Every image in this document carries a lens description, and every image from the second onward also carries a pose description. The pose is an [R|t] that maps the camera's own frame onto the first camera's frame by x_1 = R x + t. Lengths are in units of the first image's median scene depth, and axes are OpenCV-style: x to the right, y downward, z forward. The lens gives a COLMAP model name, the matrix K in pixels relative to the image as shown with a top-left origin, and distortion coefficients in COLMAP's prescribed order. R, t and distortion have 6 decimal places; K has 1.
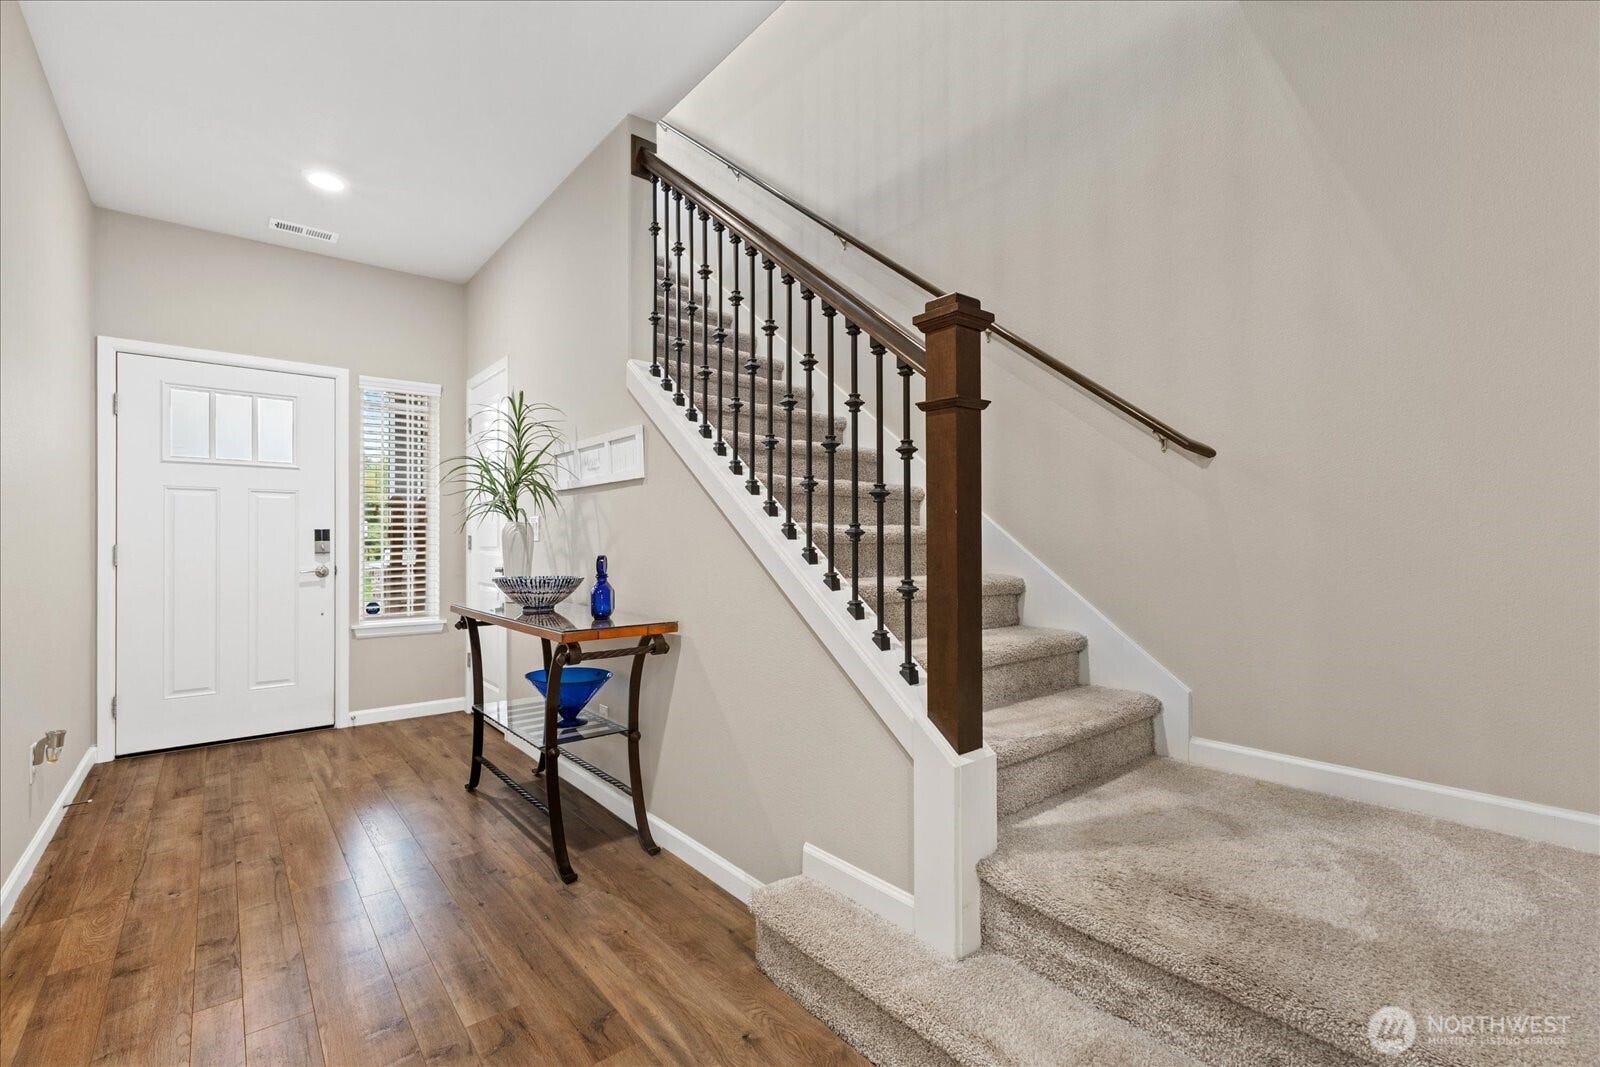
lens RADIAL K [[710.3, 0, 799.2], [0, 710.3, 541.1], [0, 0, 1]] dist [0.022628, 0.000176]
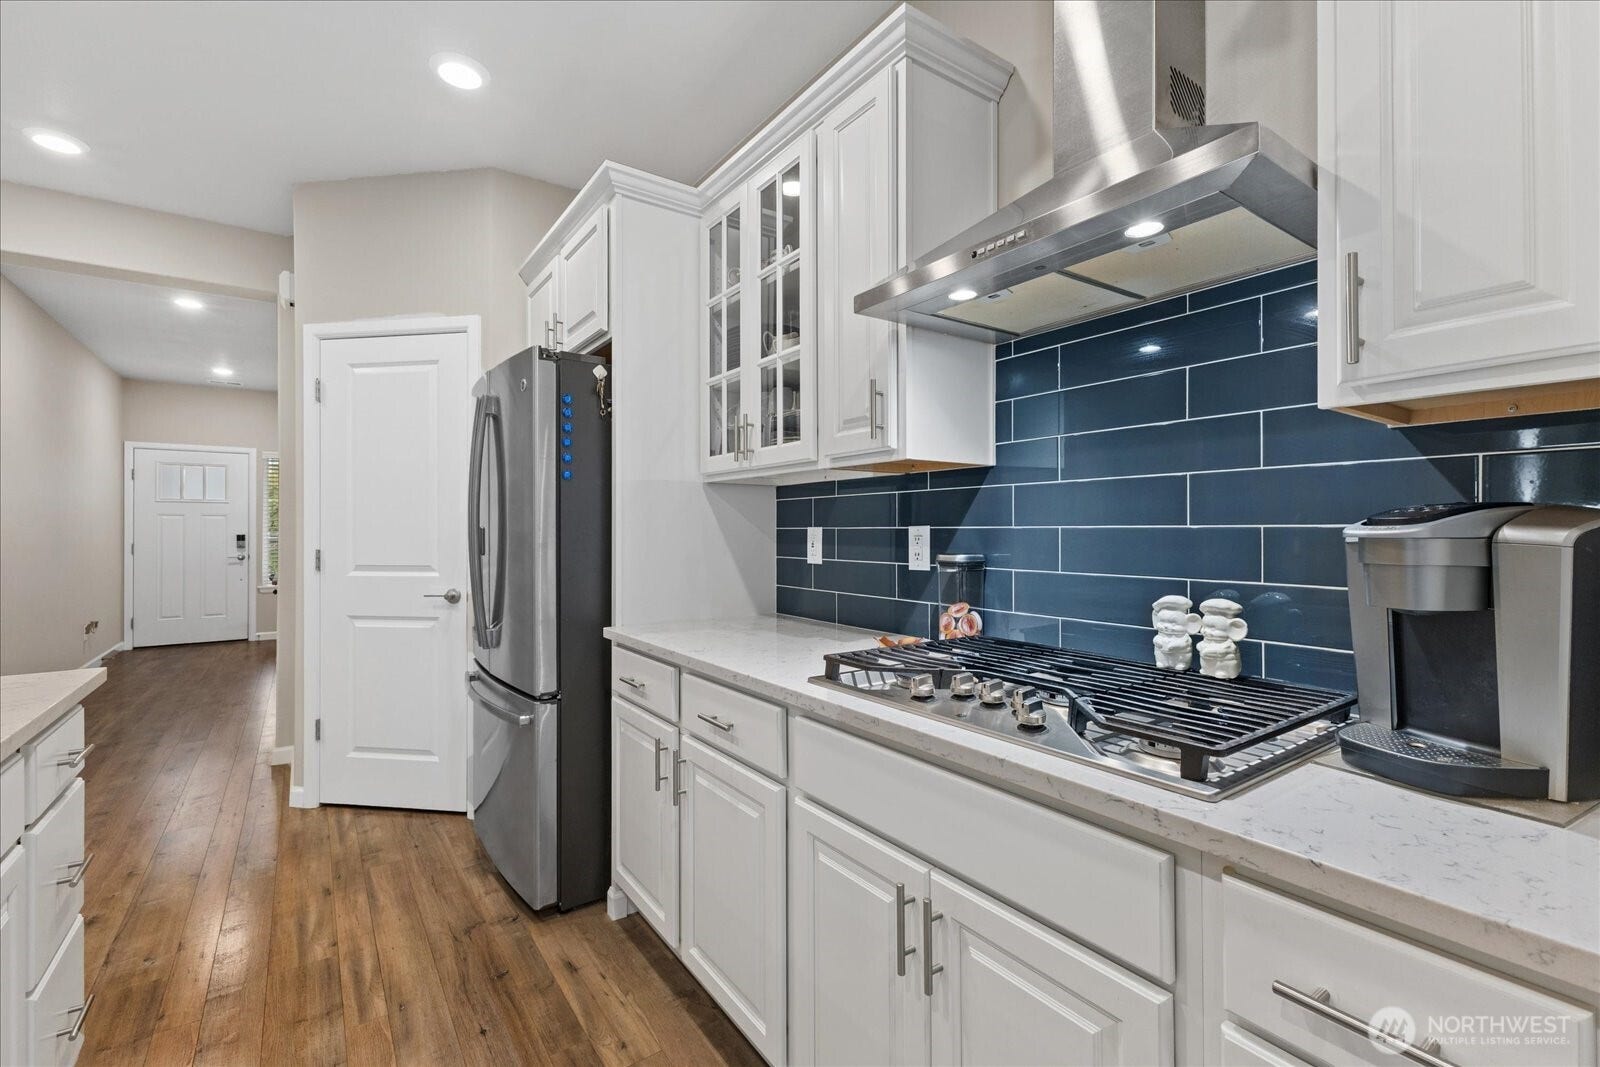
lens RADIAL K [[710.3, 0, 801.5], [0, 710.3, 527.5], [0, 0, 1]] dist [0.022628, 0.000176]
pose [[0.997636, -0.001817, -0.068694, 1.023469], [0.001661, 0.999996, -0.002319, -0.031605], [0.068697, 0.002199, 0.997635, -0.859606]]
